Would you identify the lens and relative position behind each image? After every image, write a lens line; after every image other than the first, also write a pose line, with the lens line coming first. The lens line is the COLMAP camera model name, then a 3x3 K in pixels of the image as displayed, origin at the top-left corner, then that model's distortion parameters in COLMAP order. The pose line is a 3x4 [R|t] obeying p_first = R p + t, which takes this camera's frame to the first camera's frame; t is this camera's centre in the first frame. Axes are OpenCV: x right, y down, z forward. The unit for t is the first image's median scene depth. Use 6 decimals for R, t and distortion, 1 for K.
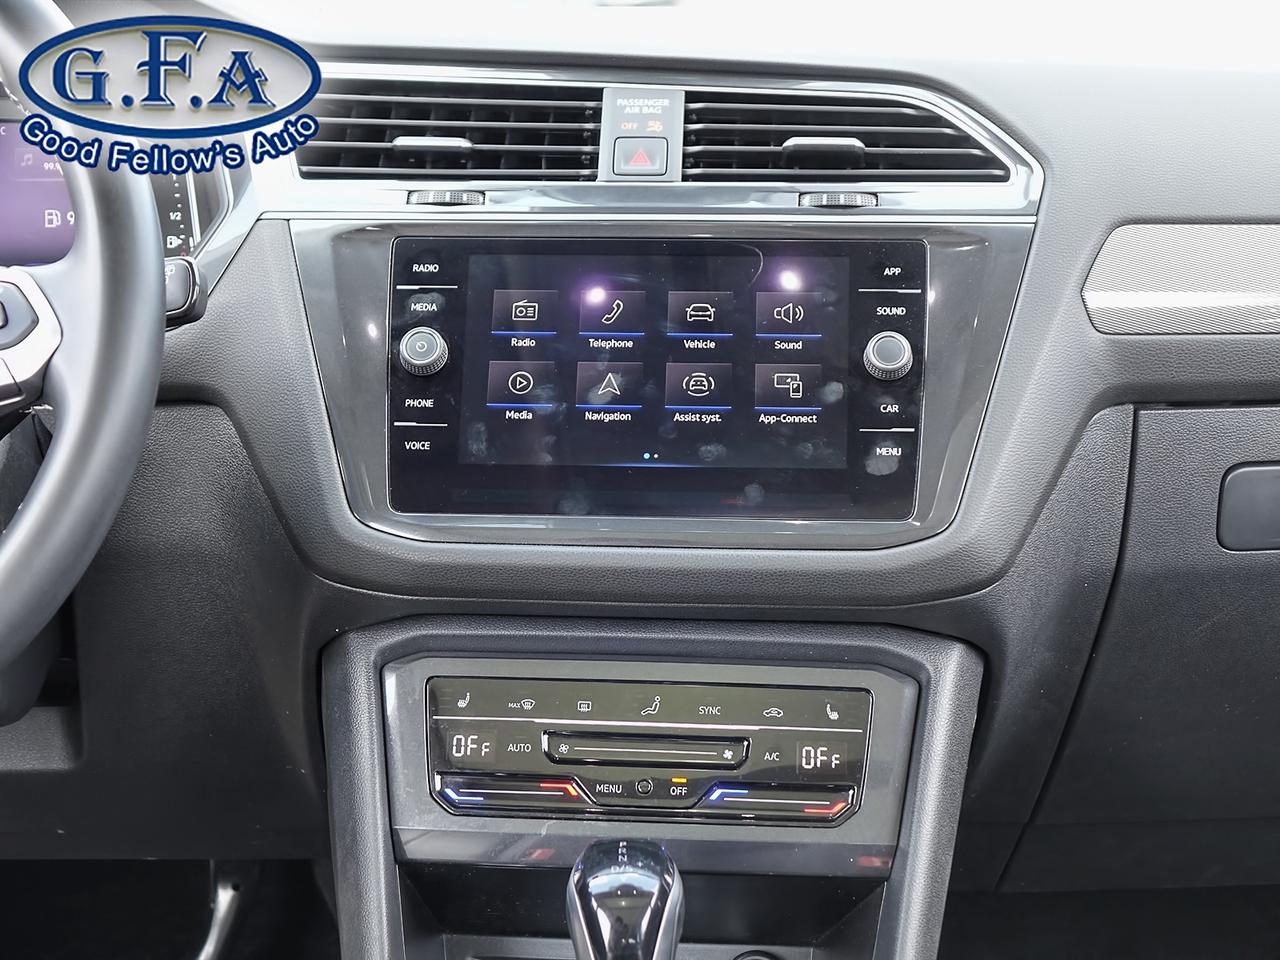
lens RADIAL K [[2120.9, 0, 640.0], [0, 2120.9, 480.0], [0, 0, 1]] dist [0.008176, 0.024272]
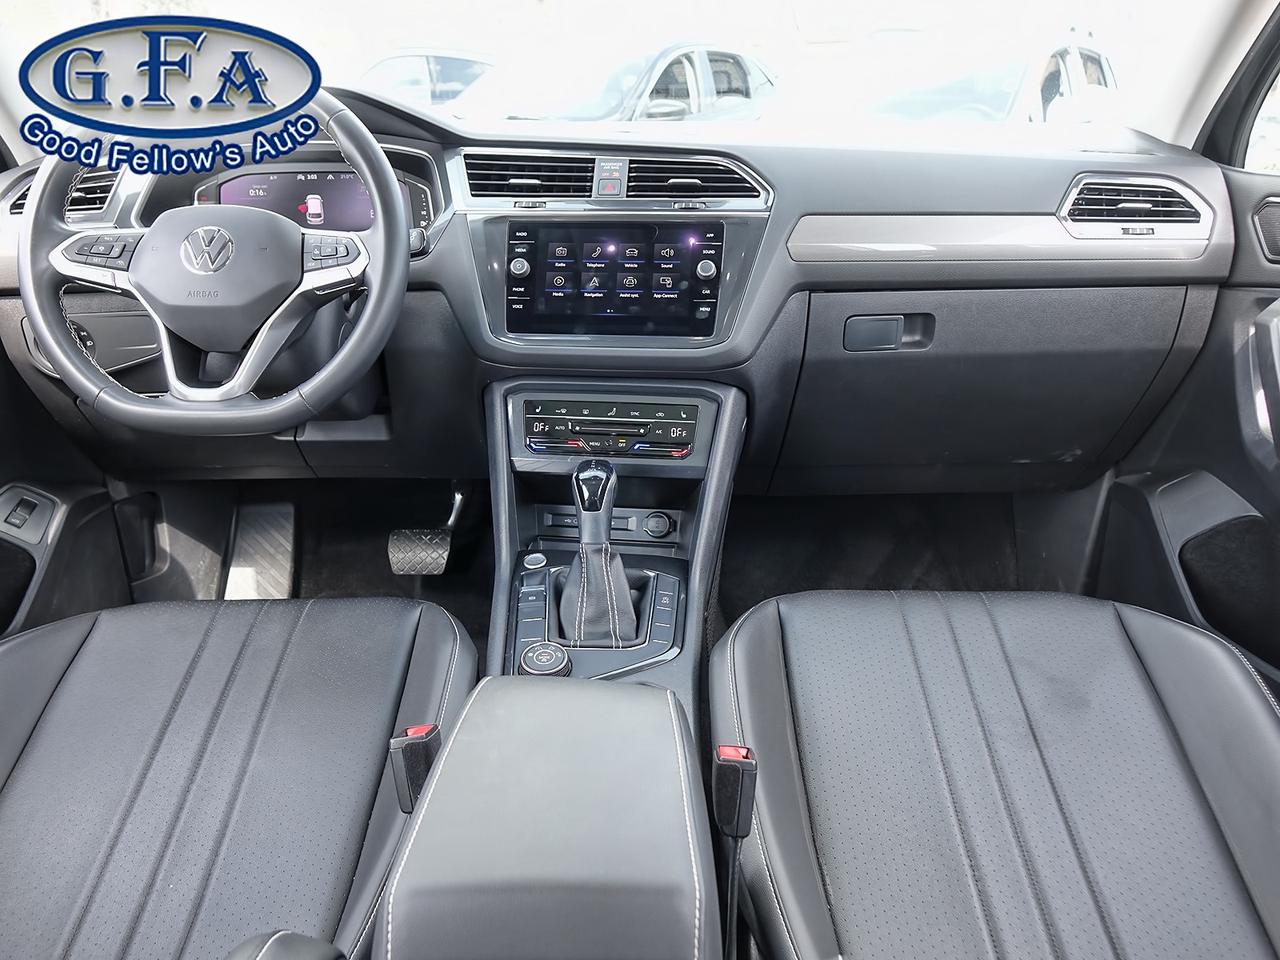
lens RADIAL K [[965.8, 0, 640.0], [0, 965.8, 480.0], [0, 0, 1]] dist [-0.002807, -0.002923]
pose [[0.999275, 0.009727, -0.036819, 0.081174], [-0.004474, 0.990121, 0.140147, 0.025482], [0.037819, -0.139881, 0.989446, -0.146481]]
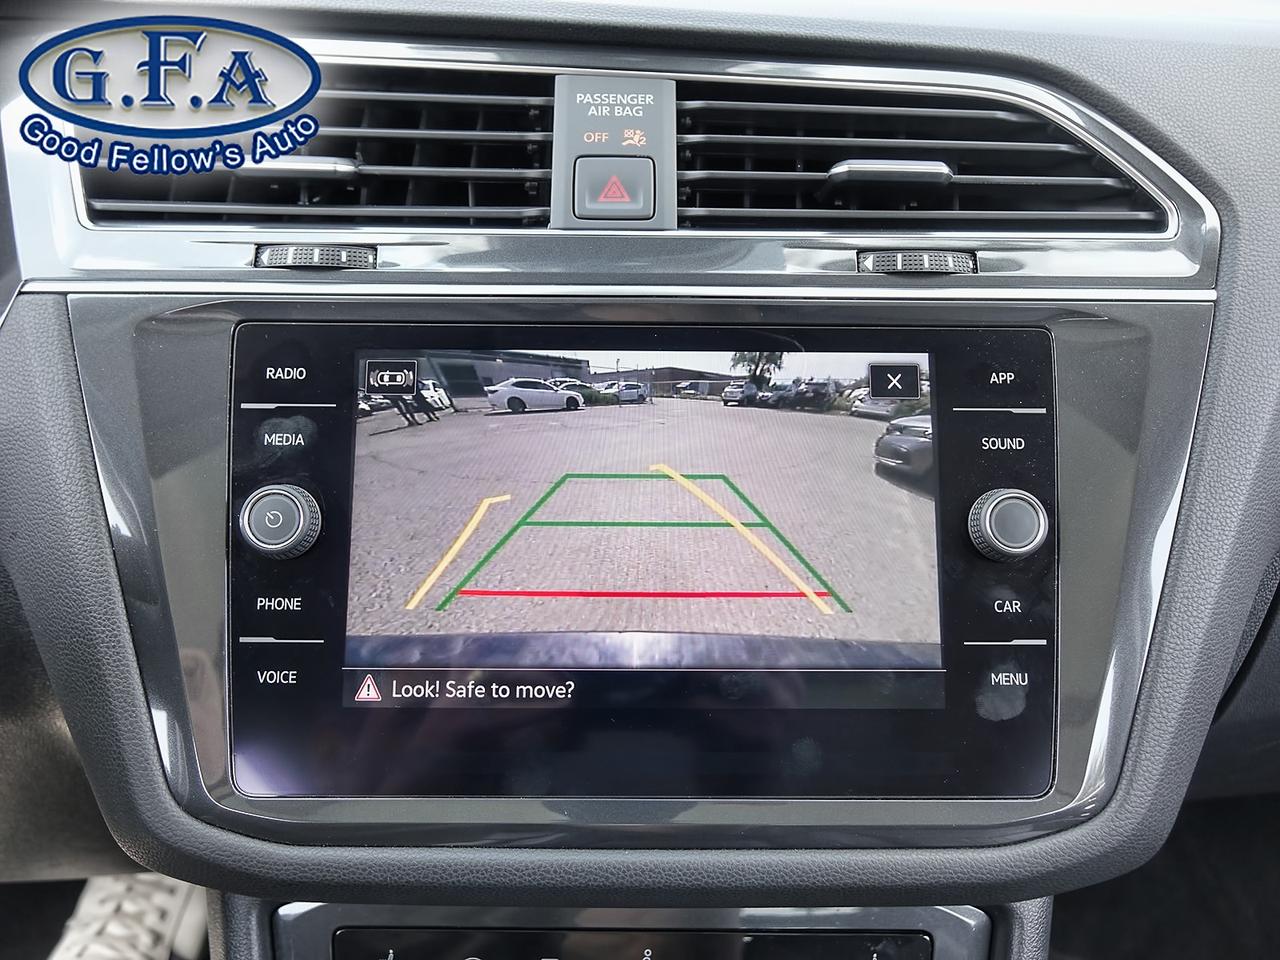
lens RADIAL K [[965.8, 0, 640.0], [0, 965.8, 480.0], [0, 0, 1]] dist [-0.002807, -0.002923]
pose [[0.997576, -0.020341, 0.066539, -0.013894], [0.004745, 0.973976, 0.226600, -0.135098], [-0.069417, -0.225735, 0.971712, 0.703990]]
